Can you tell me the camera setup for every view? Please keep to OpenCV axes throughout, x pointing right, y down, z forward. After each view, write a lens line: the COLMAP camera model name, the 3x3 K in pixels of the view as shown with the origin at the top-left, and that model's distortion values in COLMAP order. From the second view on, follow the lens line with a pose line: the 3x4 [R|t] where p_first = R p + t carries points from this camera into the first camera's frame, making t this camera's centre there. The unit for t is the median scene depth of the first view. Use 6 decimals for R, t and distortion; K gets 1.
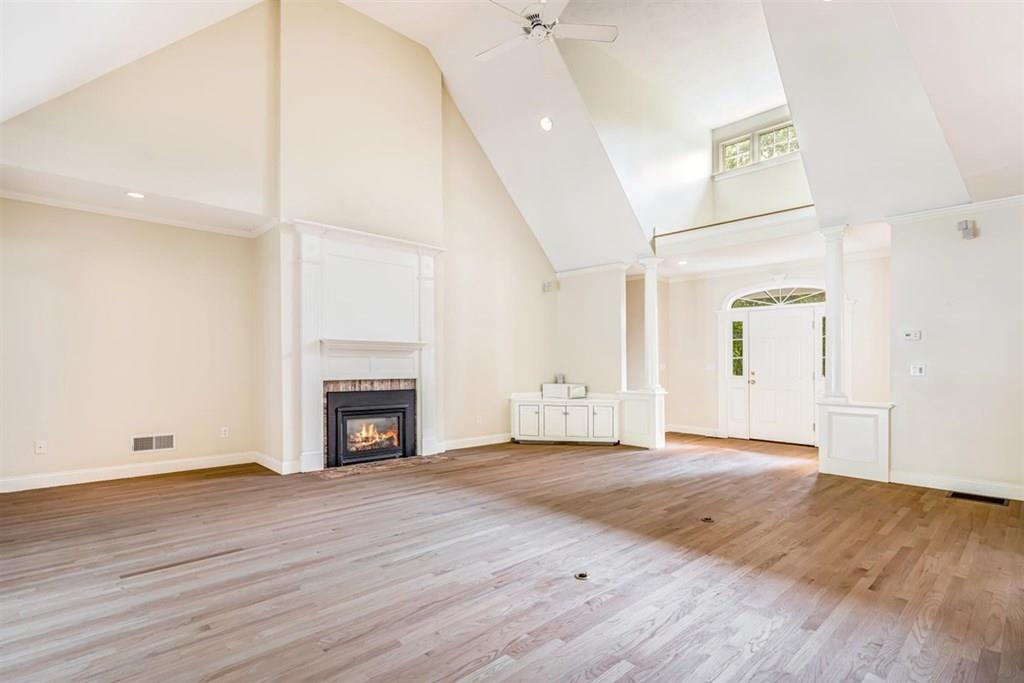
lens RADIAL K [[497.4, 0, 506.0], [0, 497.4, 359.7], [0, 0, 1]] dist [0.005217, -0.000375]
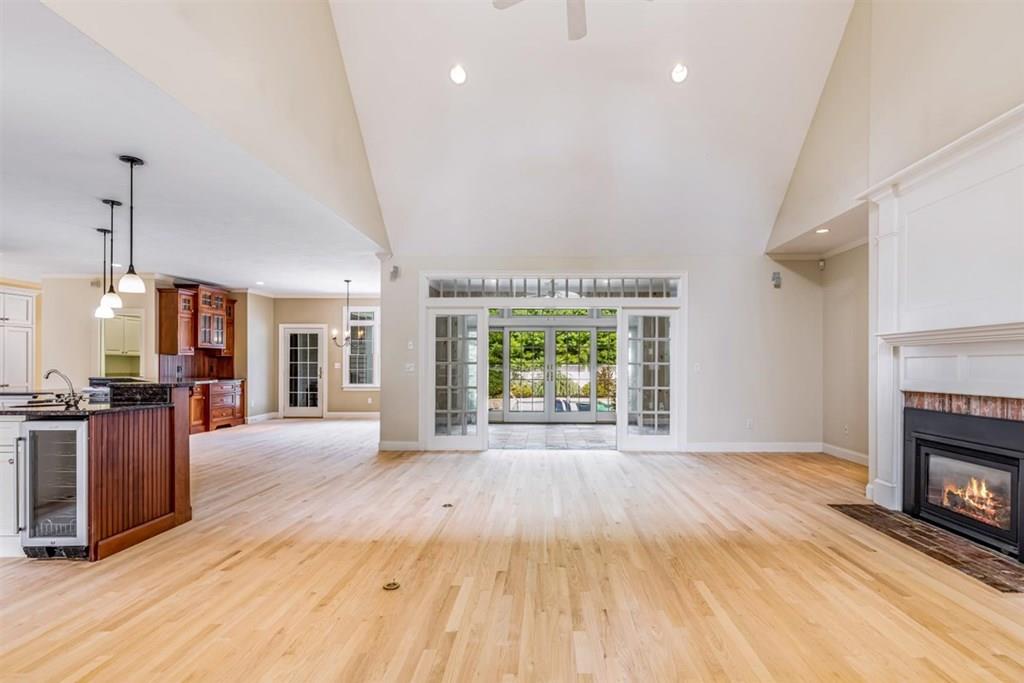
lens RADIAL K [[497.4, 0, 539.1], [0, 497.4, 368.8], [0, 0, 1]] dist [0.005217, -0.000375]
pose [[-0.687795, -0.003497, -0.725896, 0.504548], [-0.001620, 0.999993, -0.003283, 0.012568], [0.725903, -0.001082, -0.687796, 1.067526]]
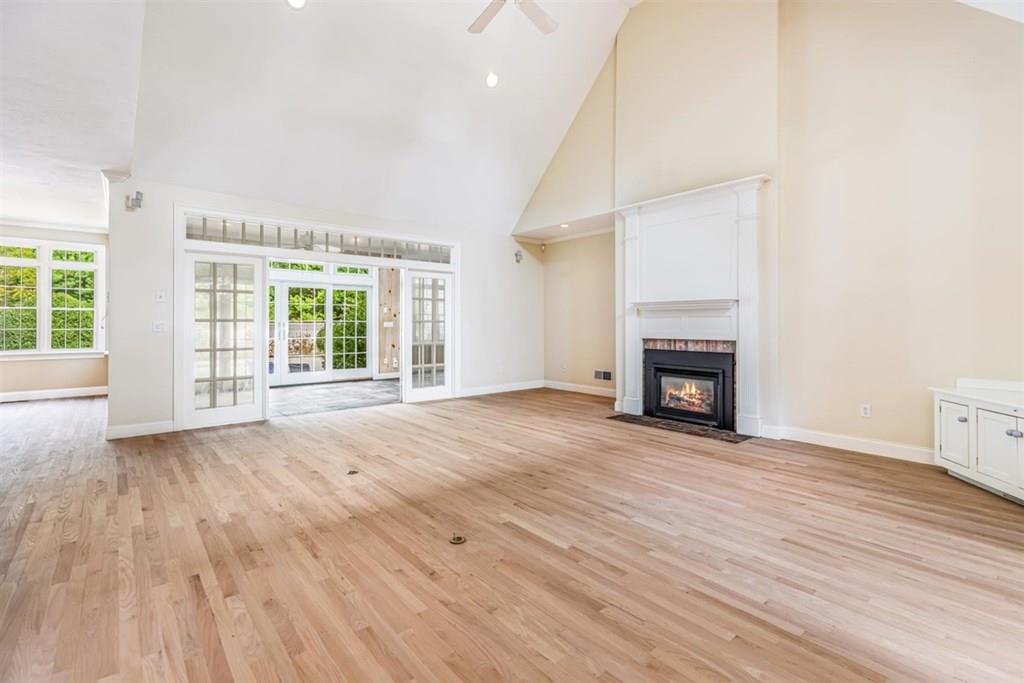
lens RADIAL K [[471.8, 0, 521.2], [0, 471.8, 324.7], [0, 0, 1]] dist [0.003784, -0.001132]
pose [[-0.042740, -0.005435, -0.999071, 0.701435], [0.007314, 0.999957, -0.005753, 0.013851], [0.999059, -0.007553, -0.042699, 0.733895]]
